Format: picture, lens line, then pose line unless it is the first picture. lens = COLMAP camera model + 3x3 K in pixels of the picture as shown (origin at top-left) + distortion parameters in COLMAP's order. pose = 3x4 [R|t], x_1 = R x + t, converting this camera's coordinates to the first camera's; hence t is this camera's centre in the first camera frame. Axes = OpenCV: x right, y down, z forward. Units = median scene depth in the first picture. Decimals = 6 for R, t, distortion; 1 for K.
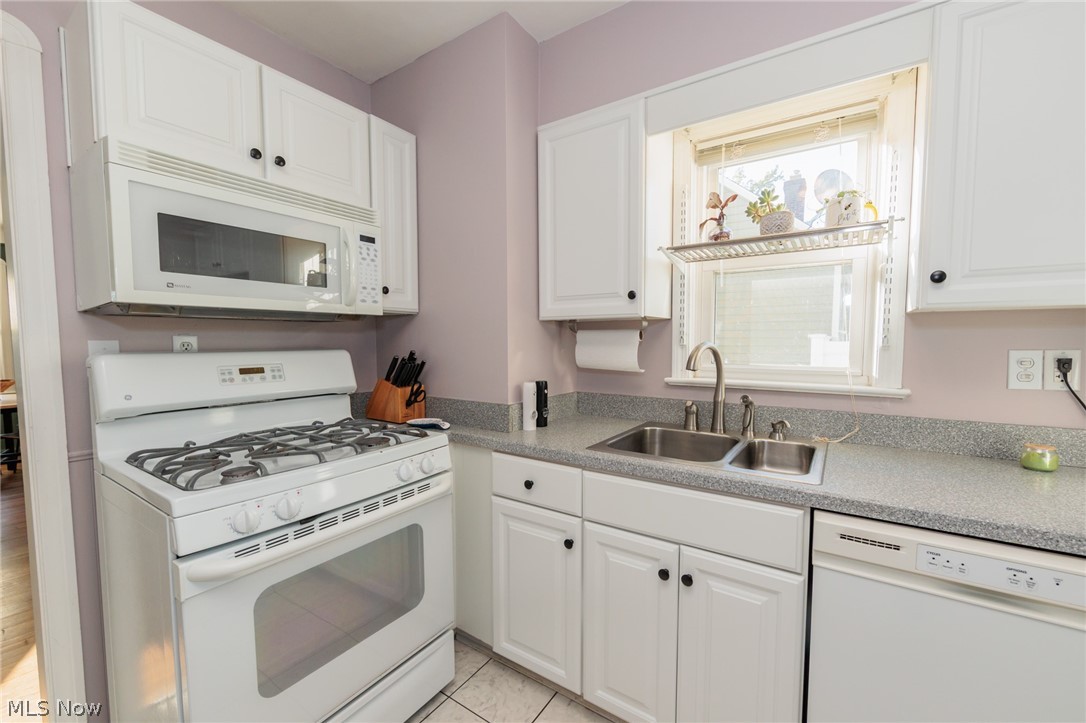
lens RADIAL K [[438.1, 0, 548.5], [0, 438.1, 366.0], [0, 0, 1]] dist [-0.002398, 0.000109]
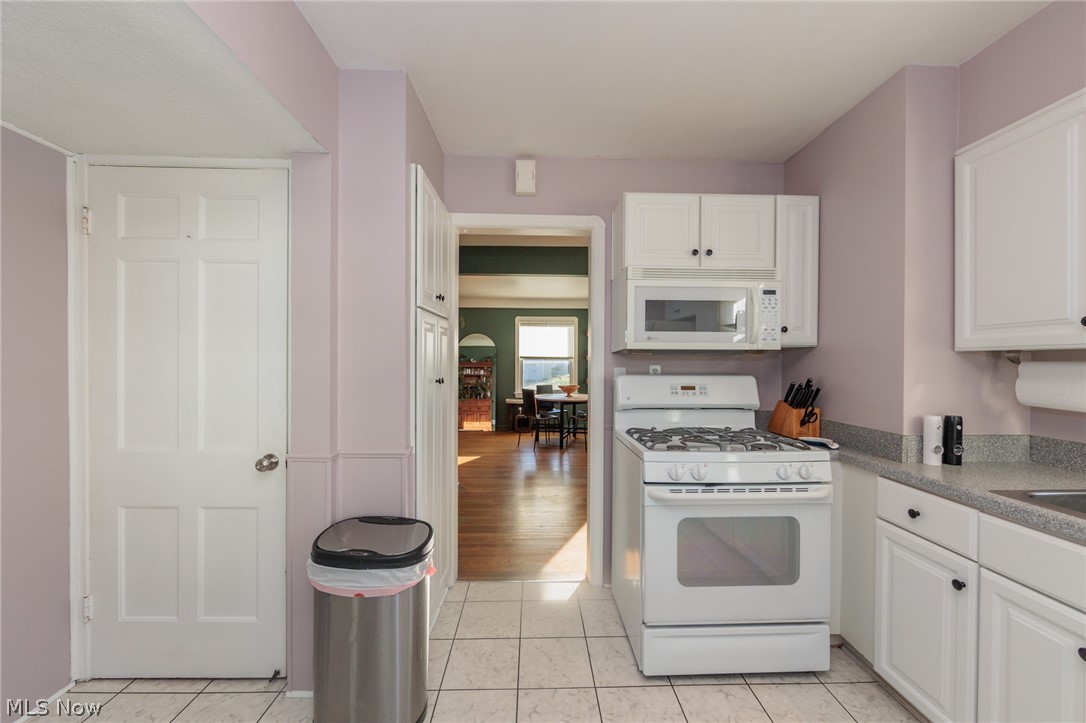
lens RADIAL K [[427.6, 0, 544.6], [0, 427.6, 364.5], [0, 0, 1]] dist [-0.002479, -0.000284]
pose [[0.579798, 0.010478, -0.814693, 0.249819], [-0.055779, 0.998082, -0.026859, -0.002713], [0.812848, 0.061015, 0.579271, -0.283148]]
